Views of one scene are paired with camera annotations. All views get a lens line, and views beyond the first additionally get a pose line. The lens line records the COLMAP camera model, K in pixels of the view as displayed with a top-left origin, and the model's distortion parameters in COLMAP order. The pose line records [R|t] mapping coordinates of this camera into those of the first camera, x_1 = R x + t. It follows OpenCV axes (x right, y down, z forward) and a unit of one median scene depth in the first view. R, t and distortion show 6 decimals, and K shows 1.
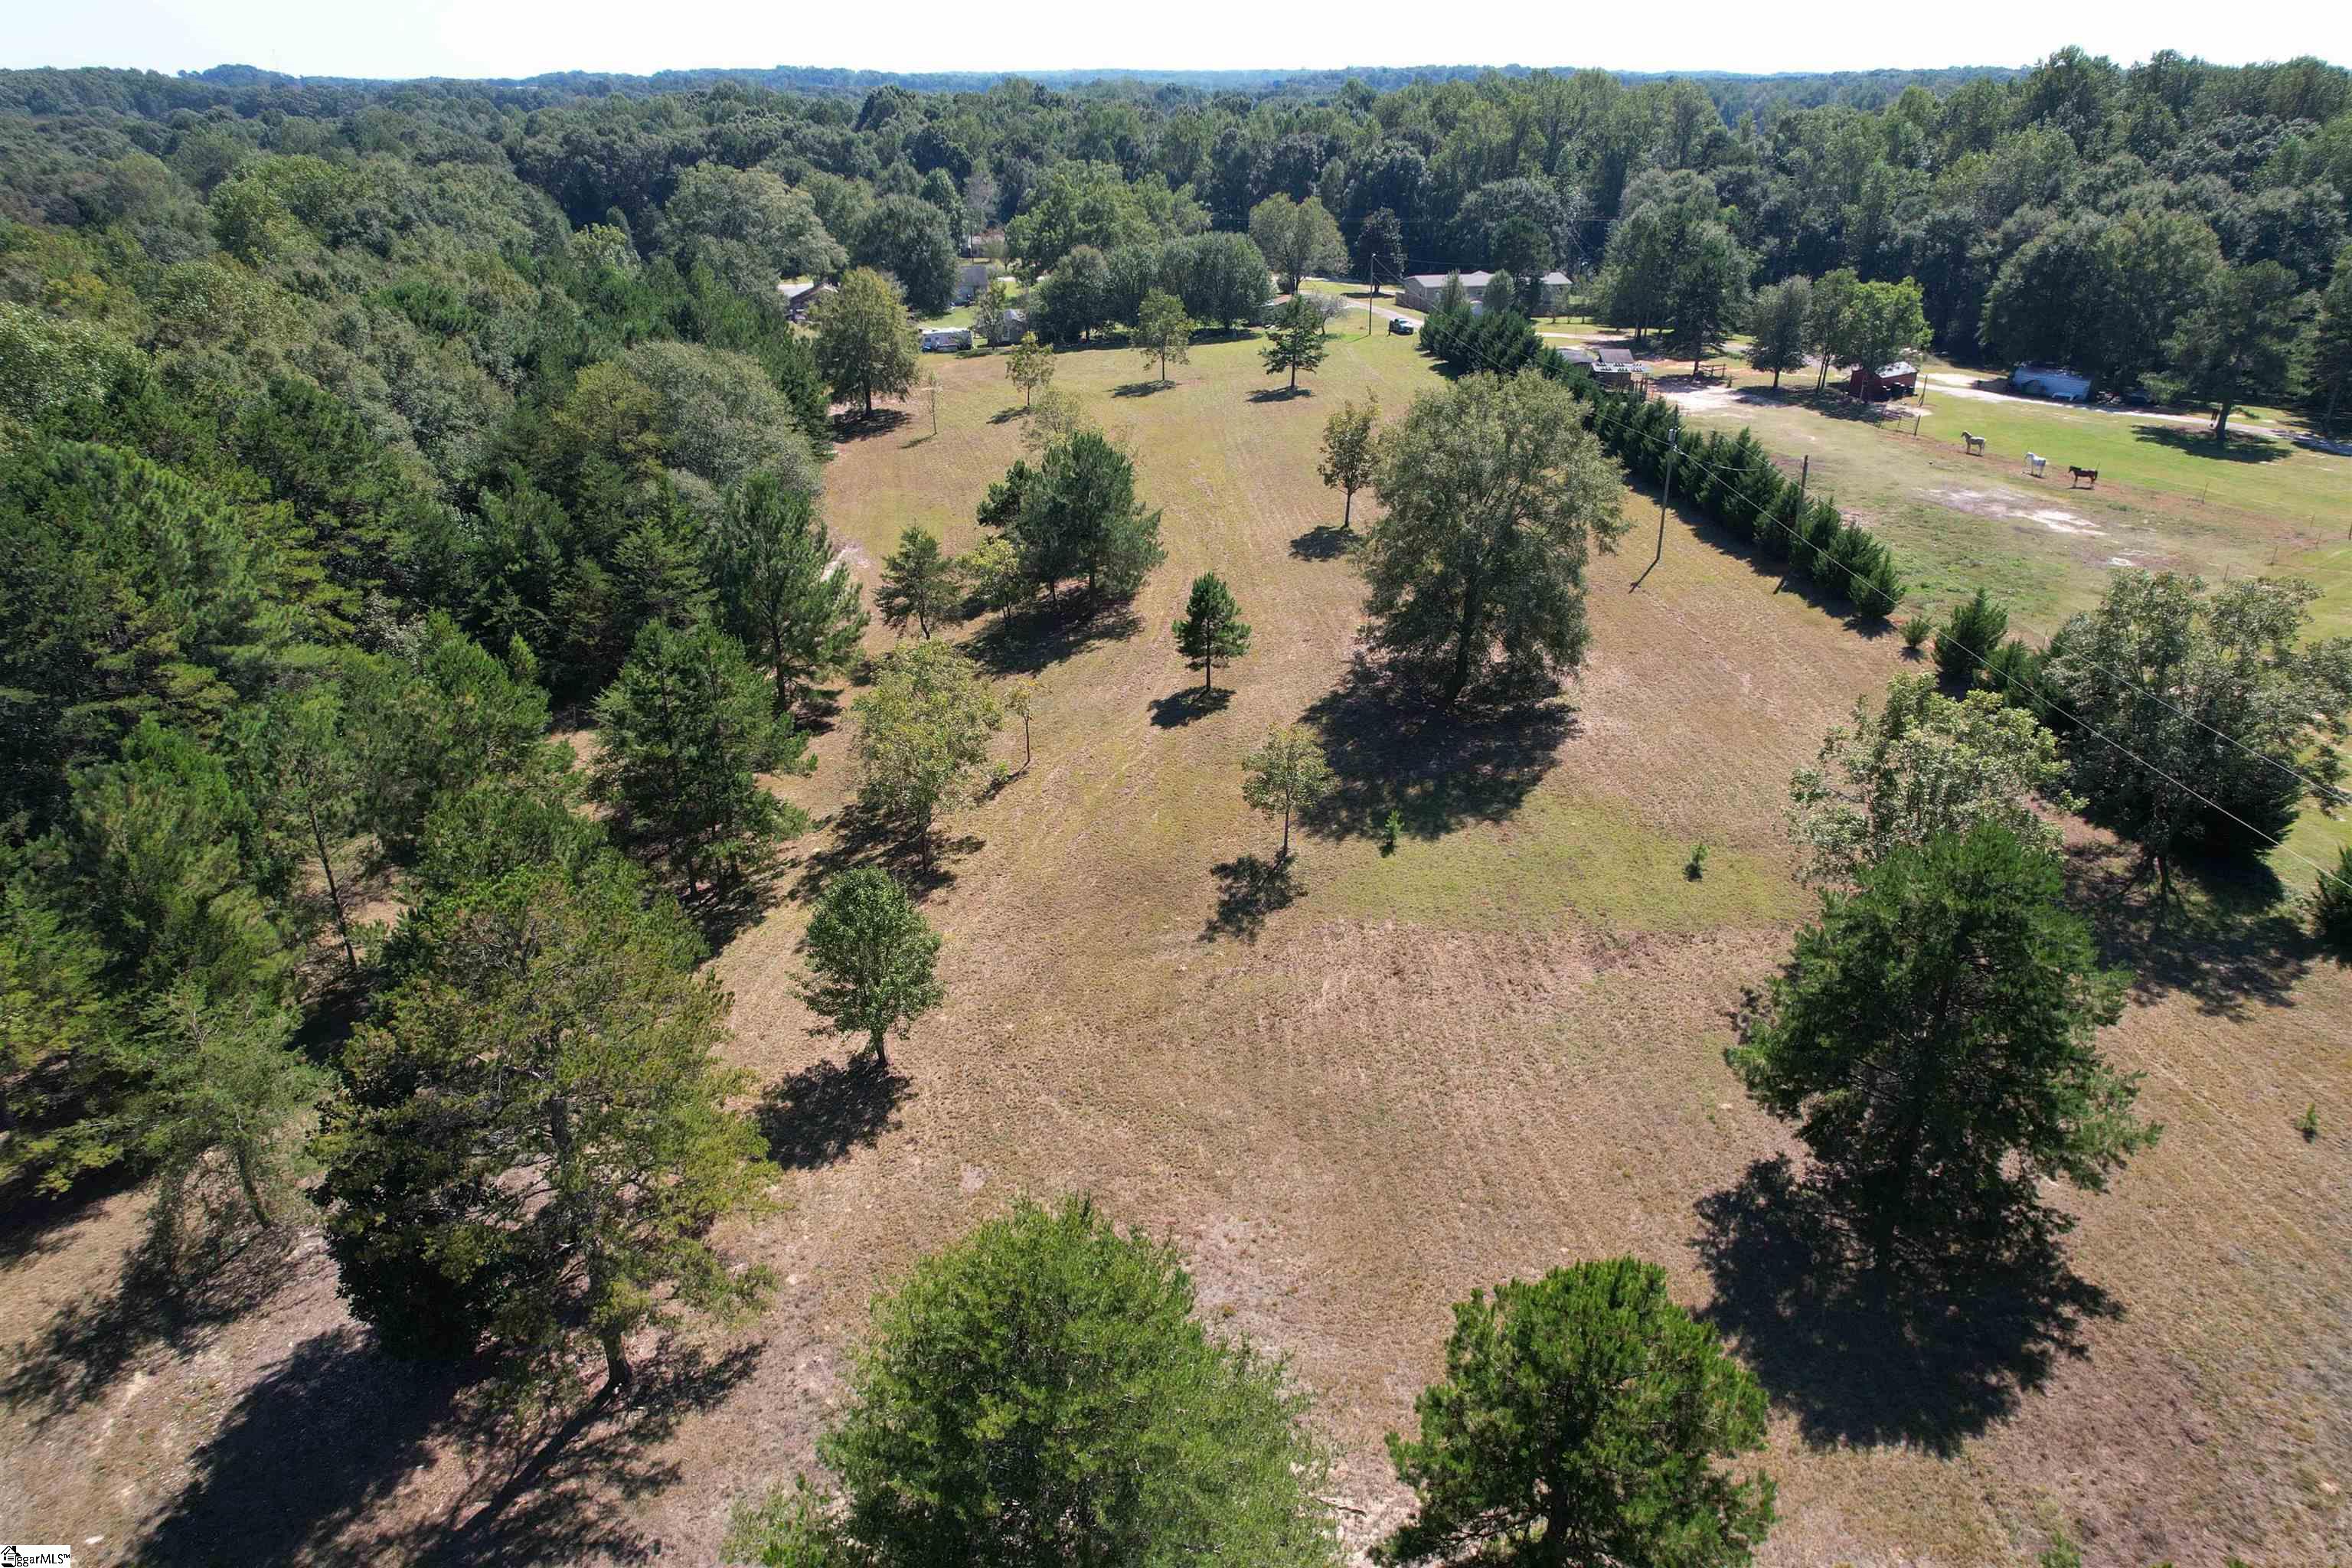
lens RADIAL K [[1554.5, 0, 1161.8], [0, 1554.5, 794.4], [0, 0, 1]] dist [-0.076733, 0.058658]
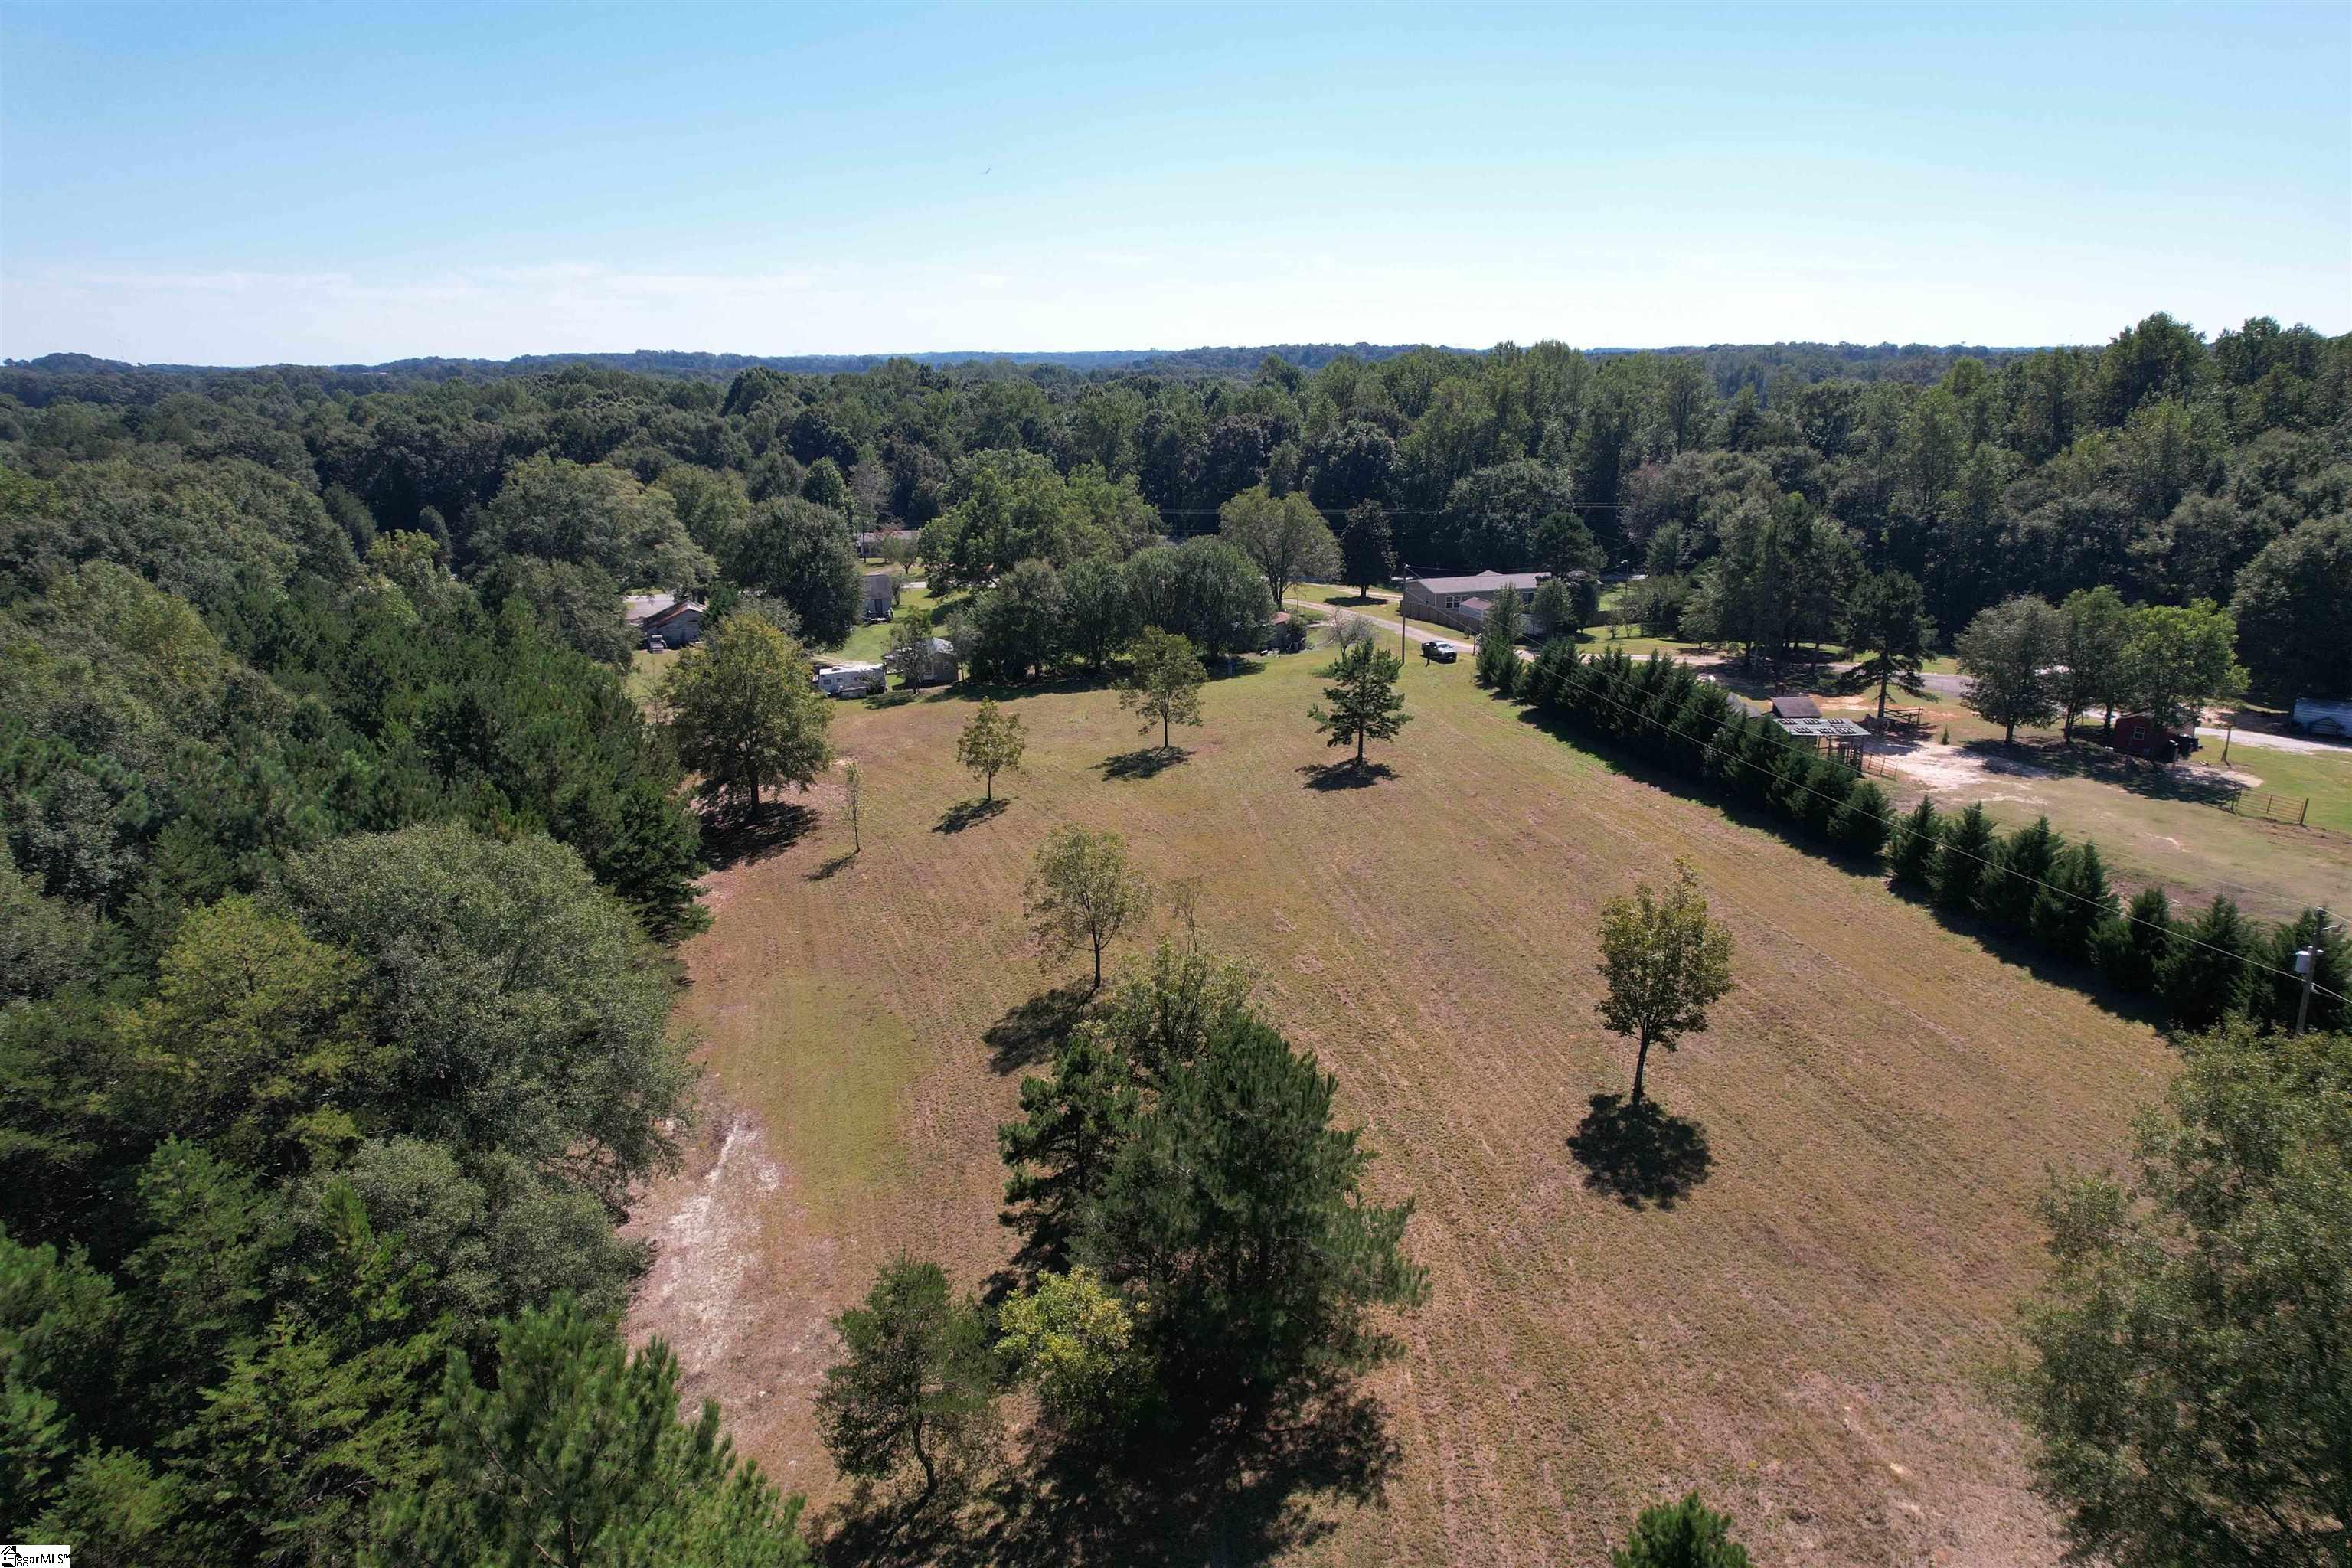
lens RADIAL K [[1554.5, 0, 1182.4], [0, 1554.5, 777.7], [0, 0, 1]] dist [-0.076733, 0.058658]
pose [[0.994381, -0.032807, 0.100653, -0.048025], [0.049640, 0.984262, -0.169600, -0.094537], [-0.093505, 0.173643, 0.980360, 0.208490]]
